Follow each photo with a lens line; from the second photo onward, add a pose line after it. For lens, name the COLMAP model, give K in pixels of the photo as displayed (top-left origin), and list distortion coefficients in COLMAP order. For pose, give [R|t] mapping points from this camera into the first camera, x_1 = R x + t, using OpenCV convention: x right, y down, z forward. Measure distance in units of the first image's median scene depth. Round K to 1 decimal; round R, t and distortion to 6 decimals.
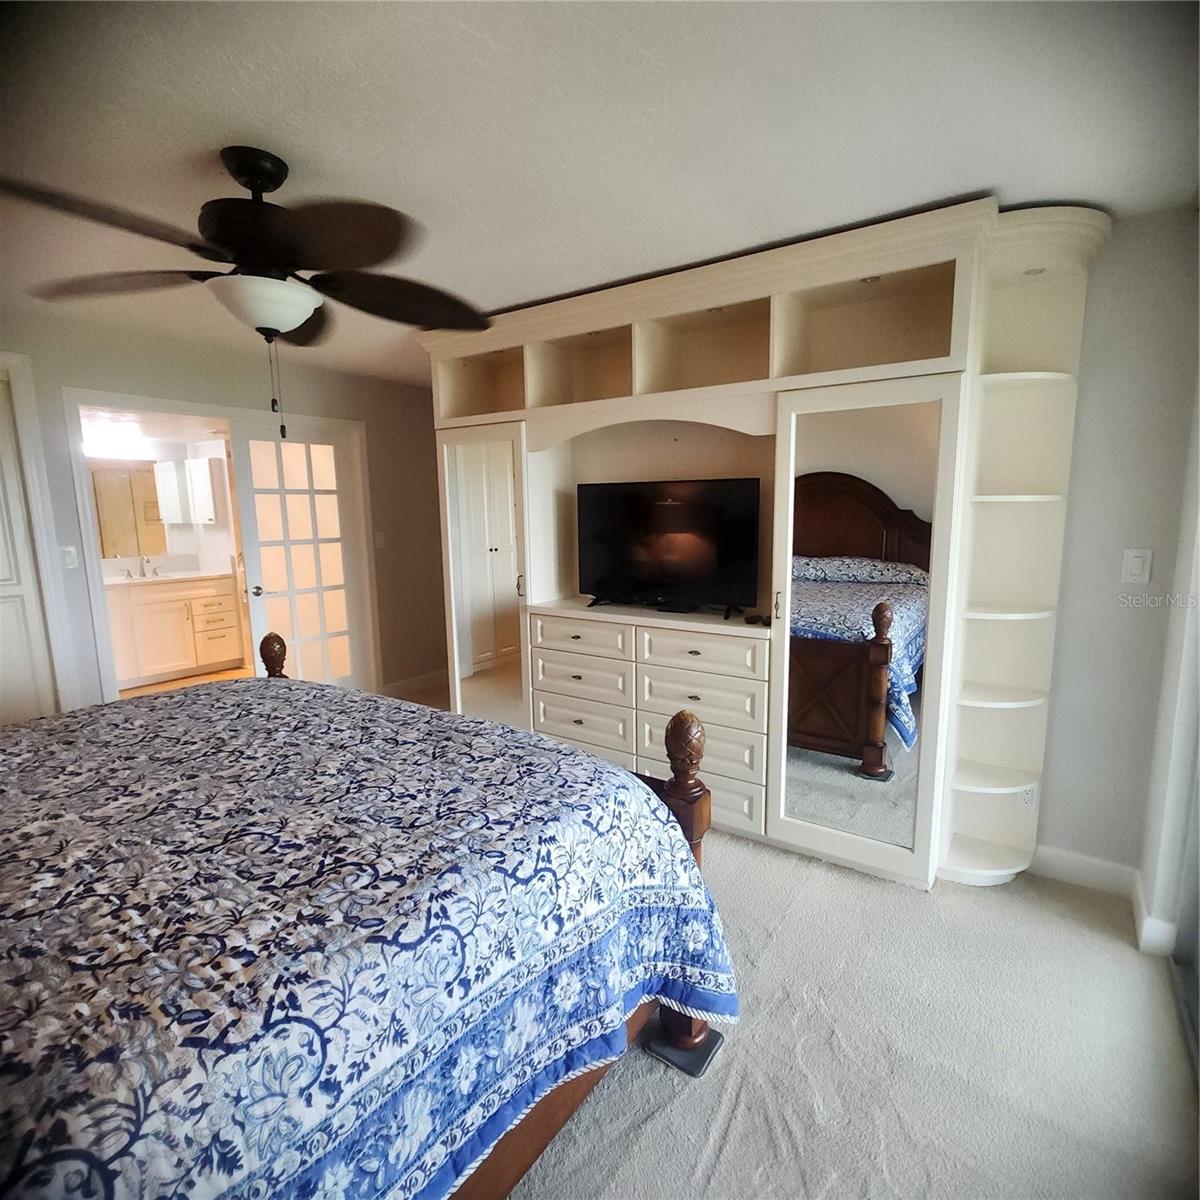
lens RADIAL K [[649.5, 0, 610.5], [0, 649.5, 598.4], [0, 0, 1]] dist [0.004448, -0.006060]
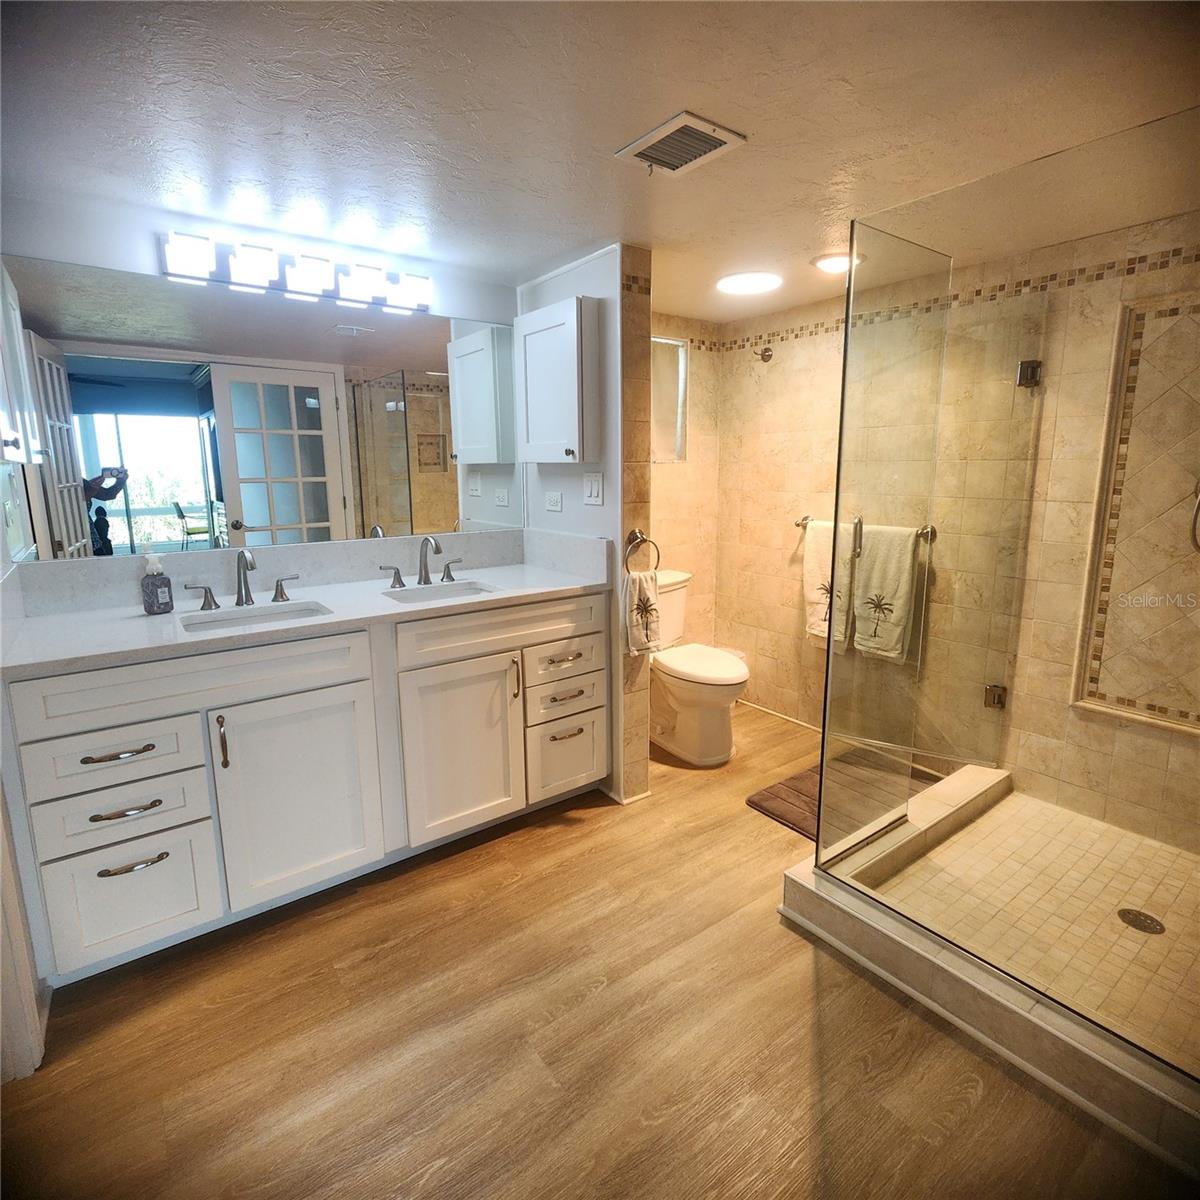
lens RADIAL K [[649.5, 0, 612.6], [0, 649.5, 582.3], [0, 0, 1]] dist [0.004448, -0.006060]
pose [[0.951565, 0.068187, -0.299790, -0.462115], [-0.058556, 0.997442, 0.041006, -0.057416], [0.301819, -0.021466, 0.953124, 0.615050]]
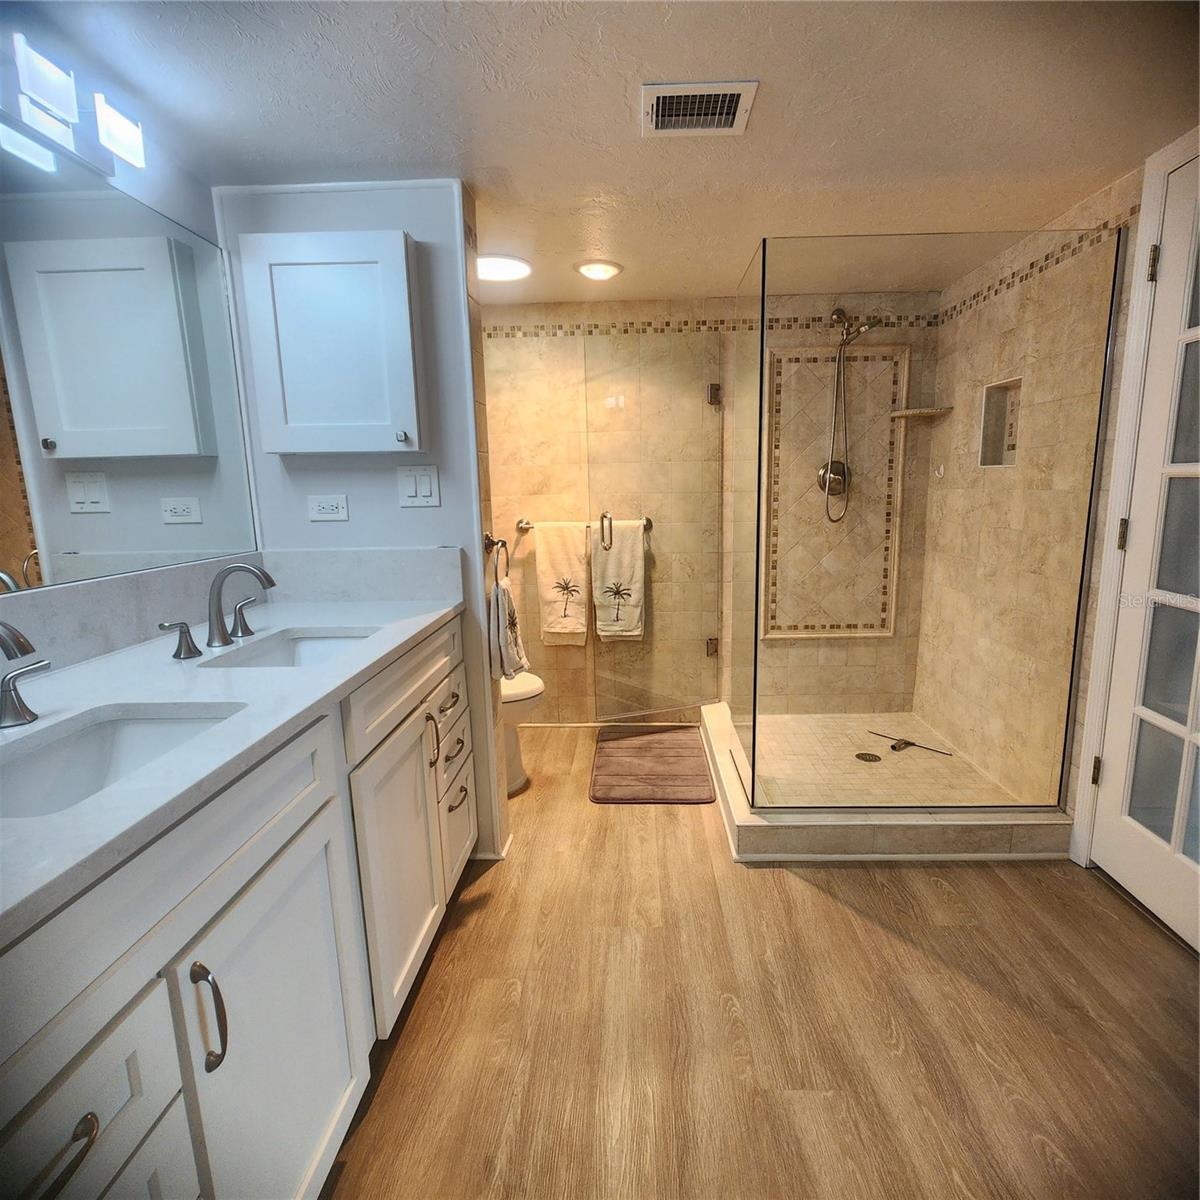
lens RADIAL K [[649.5, 0, 611.3], [0, 649.5, 605.4], [0, 0, 1]] dist [0.004448, -0.006060]
pose [[0.837266, -0.094236, 0.538614, -0.713295], [0.083533, 0.995519, 0.044326, -0.045617], [-0.540378, 0.007879, 0.841386, 0.685091]]
